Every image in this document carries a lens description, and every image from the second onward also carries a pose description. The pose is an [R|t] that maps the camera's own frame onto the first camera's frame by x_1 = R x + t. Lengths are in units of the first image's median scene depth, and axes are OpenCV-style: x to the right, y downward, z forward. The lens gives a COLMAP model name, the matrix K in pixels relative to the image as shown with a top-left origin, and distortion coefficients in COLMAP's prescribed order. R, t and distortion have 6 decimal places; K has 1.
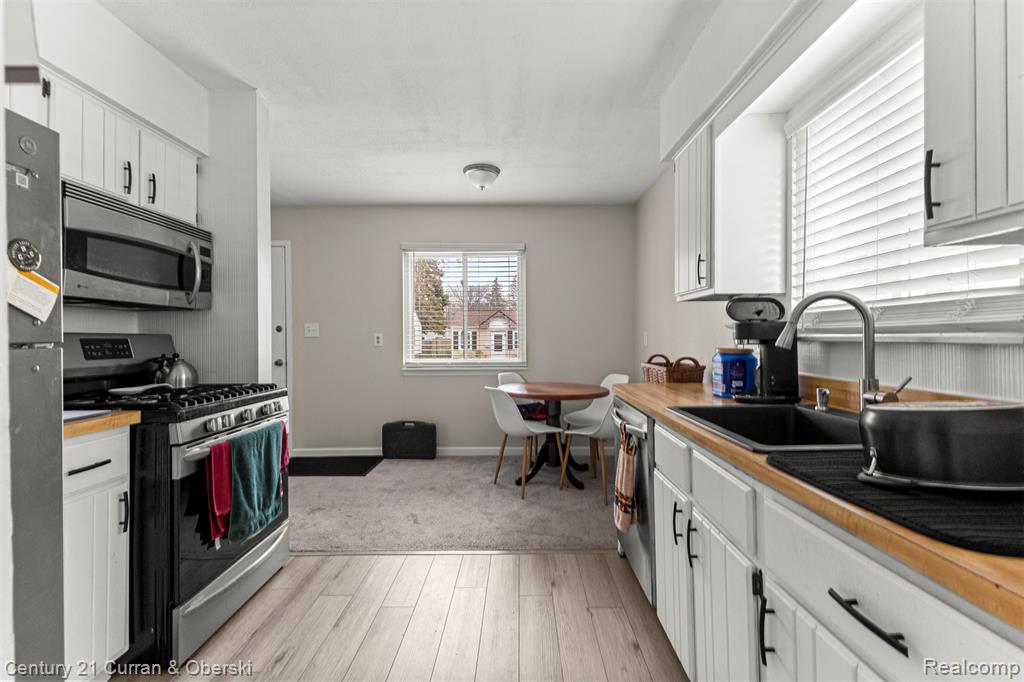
lens RADIAL K [[445.8, 0, 527.2], [0, 445.8, 336.9], [0, 0, 1]] dist [0.009035, -0.001510]
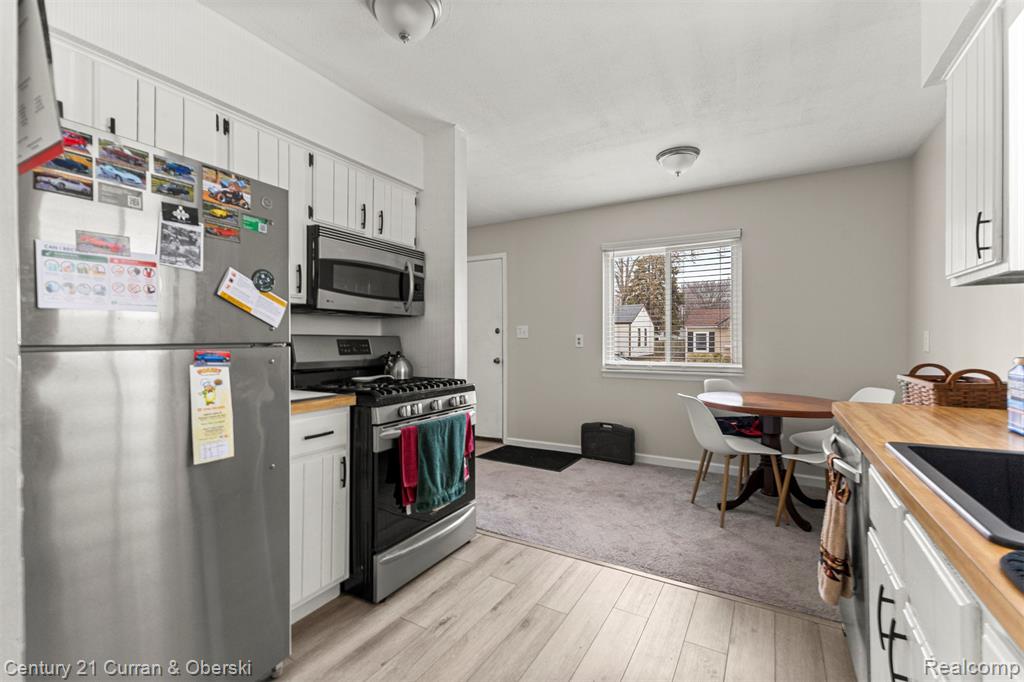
lens RADIAL K [[445.8, 0, 516.6], [0, 445.8, 338.8], [0, 0, 1]] dist [0.009035, -0.001510]
pose [[0.861368, 0.002316, -0.507976, 0.124760], [-0.001160, 0.999996, 0.002593, -0.001765], [0.507980, -0.001644, 0.861367, 0.085458]]
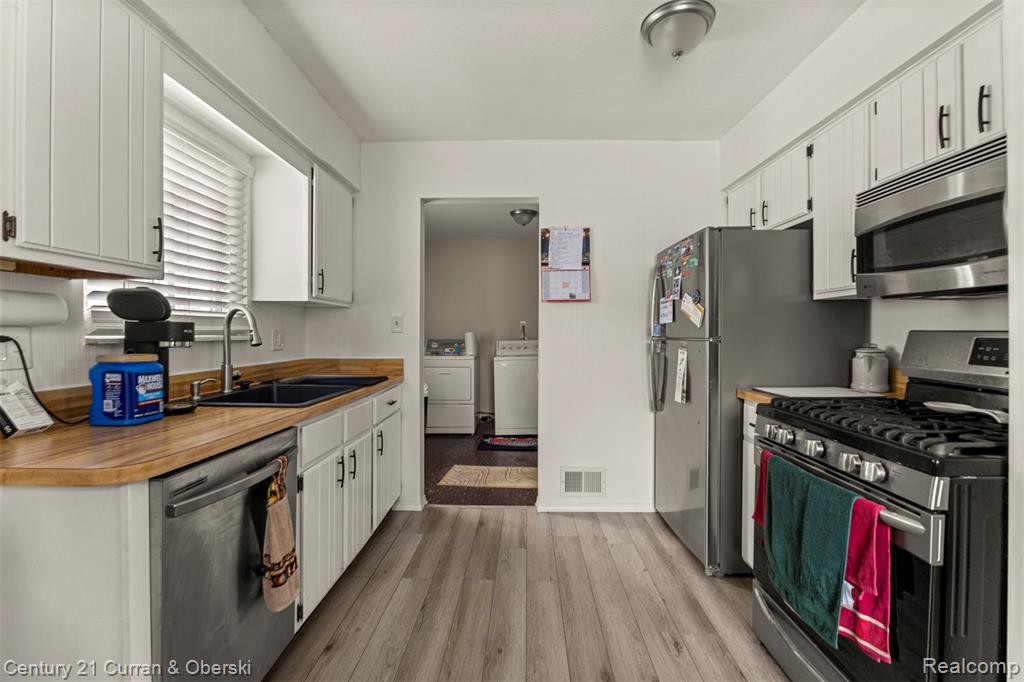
lens RADIAL K [[455.2, 0, 514.0], [0, 455.2, 340.2], [0, 0, 1]] dist [-0.006967, -0.000641]
pose [[-0.999252, 0.002071, 0.038625, -0.150735], [0.002478, 0.999942, 0.010494, -0.001388], [-0.038601, 0.010582, -0.999199, 1.432422]]
